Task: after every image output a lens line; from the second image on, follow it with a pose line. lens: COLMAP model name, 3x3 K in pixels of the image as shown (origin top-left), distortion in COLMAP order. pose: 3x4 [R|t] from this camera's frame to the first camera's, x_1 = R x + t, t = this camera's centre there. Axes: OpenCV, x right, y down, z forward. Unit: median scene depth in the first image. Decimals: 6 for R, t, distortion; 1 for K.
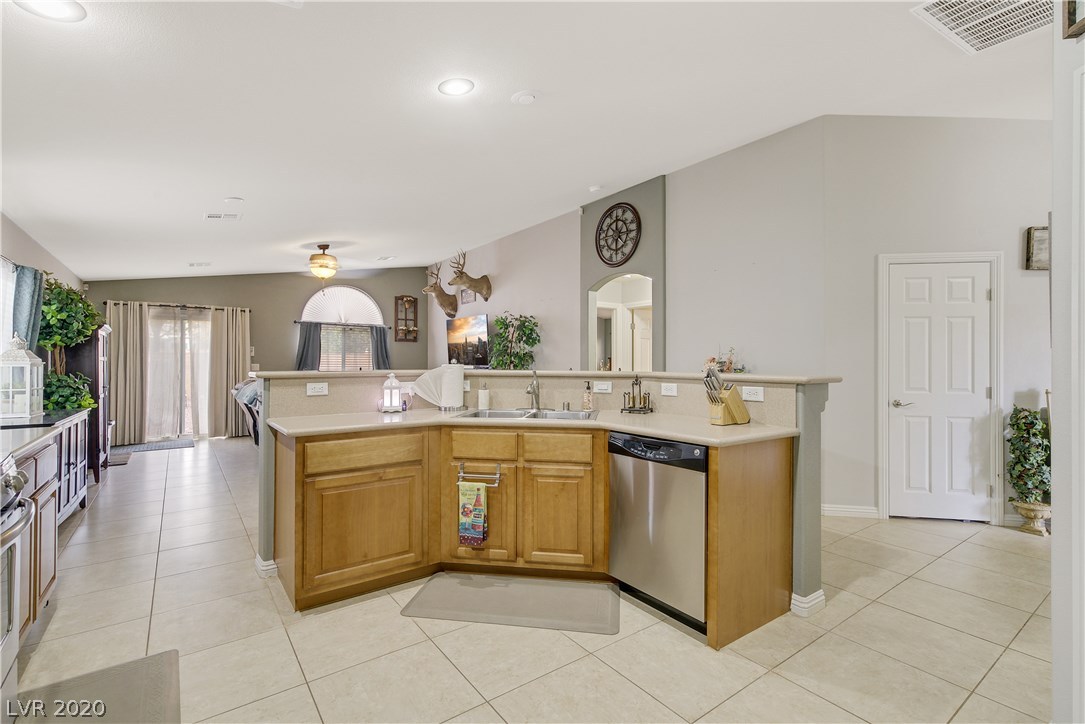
lens RADIAL K [[495.8, 0, 539.9], [0, 495.8, 359.4], [0, 0, 1]] dist [0.009141, 0.001532]
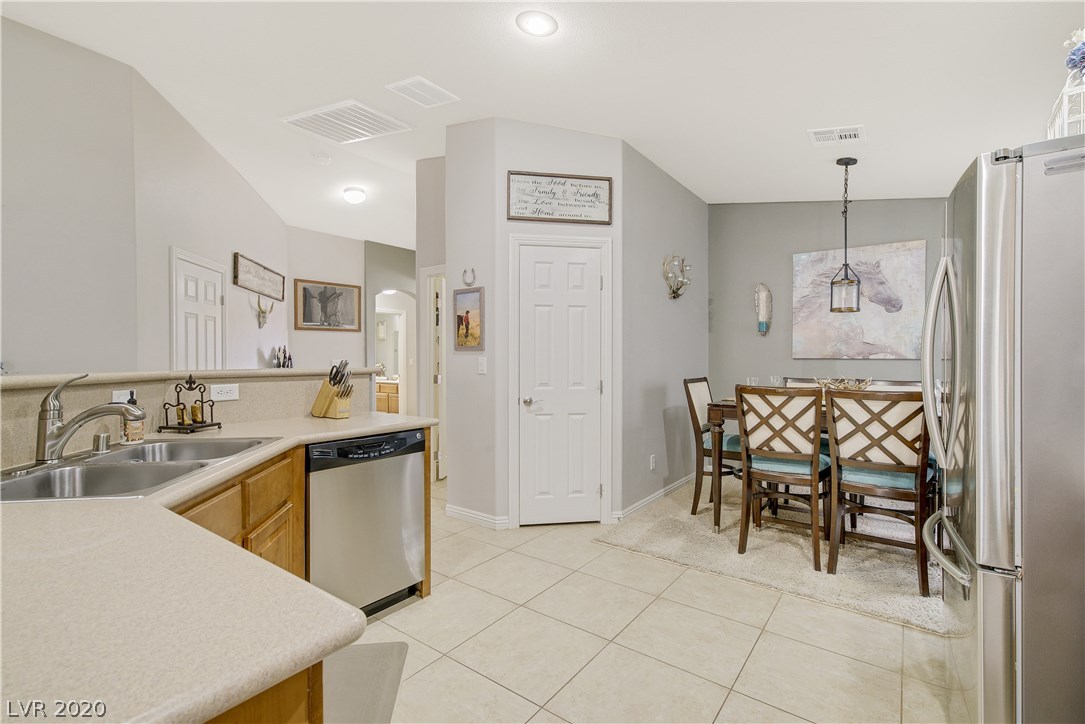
lens RADIAL K [[495.8, 0, 539.9], [0, 495.8, 359.4], [0, 0, 1]] dist [0.009141, 0.001532]
pose [[-0.296076, -0.006891, 0.955140, -0.239204], [-0.004822, 0.999972, 0.005720, 0.001517], [-0.955152, -0.002912, -0.296101, 0.302708]]
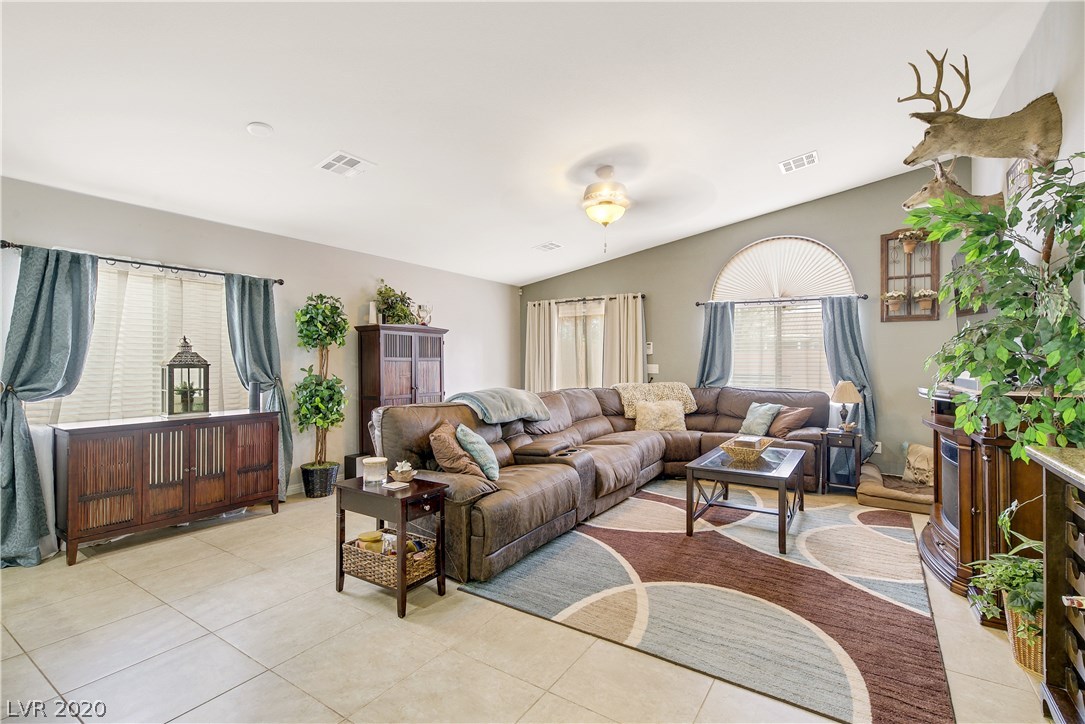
lens RADIAL K [[490.2, 0, 540.6], [0, 490.2, 358.7], [0, 0, 1]] dist [0.003755, 0.000739]
pose [[0.348724, -0.004412, -0.937215, 0.087178], [0.009588, 0.999953, -0.001140, -0.000334], [0.937176, -0.008588, 0.348750, 0.635997]]
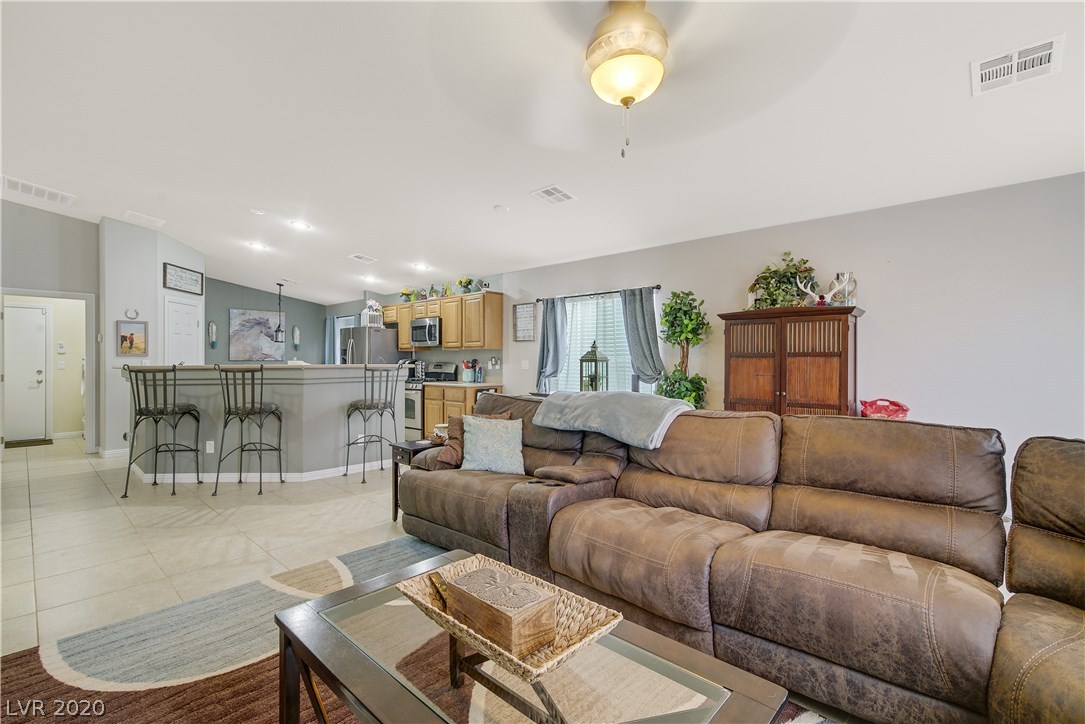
lens RADIAL K [[495.8, 0, 539.9], [0, 495.8, 359.4], [0, 0, 1]] dist [0.009141, 0.001532]
pose [[-0.985153, -0.001528, -0.171671, -0.289977], [-0.000667, 0.999987, -0.005071, 0.004953], [0.171676, -0.004882, -0.985141, 1.166273]]
